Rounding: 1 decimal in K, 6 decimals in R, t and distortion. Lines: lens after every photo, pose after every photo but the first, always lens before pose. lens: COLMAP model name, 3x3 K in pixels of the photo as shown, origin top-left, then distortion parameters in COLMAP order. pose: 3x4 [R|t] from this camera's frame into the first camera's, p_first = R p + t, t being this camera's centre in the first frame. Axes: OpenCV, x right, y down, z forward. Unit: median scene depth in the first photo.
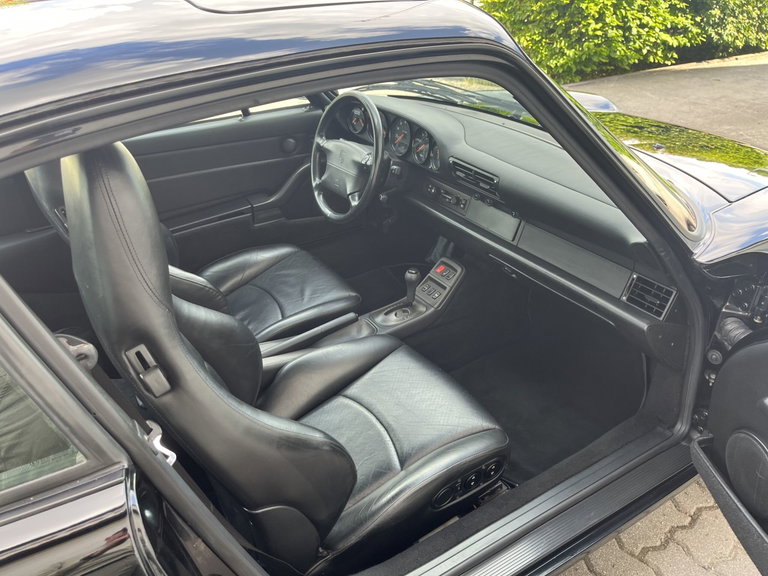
lens RADIAL K [[584.1, 0, 383.1], [0, 584.1, 290.3], [0, 0, 1]] dist [0.032328, -0.054023]
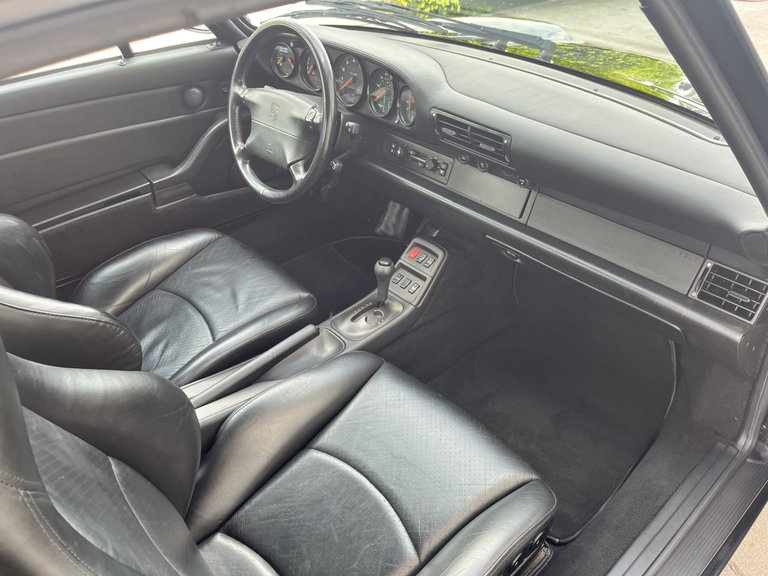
lens RADIAL K [[584.1, 0, 387.5], [0, 584.1, 286.3], [0, 0, 1]] dist [0.032328, -0.054023]
pose [[0.983489, -0.088182, 0.158031, -0.067491], [0.074029, 0.992880, 0.093318, -0.070982], [-0.165135, -0.080078, 0.983015, 0.244401]]
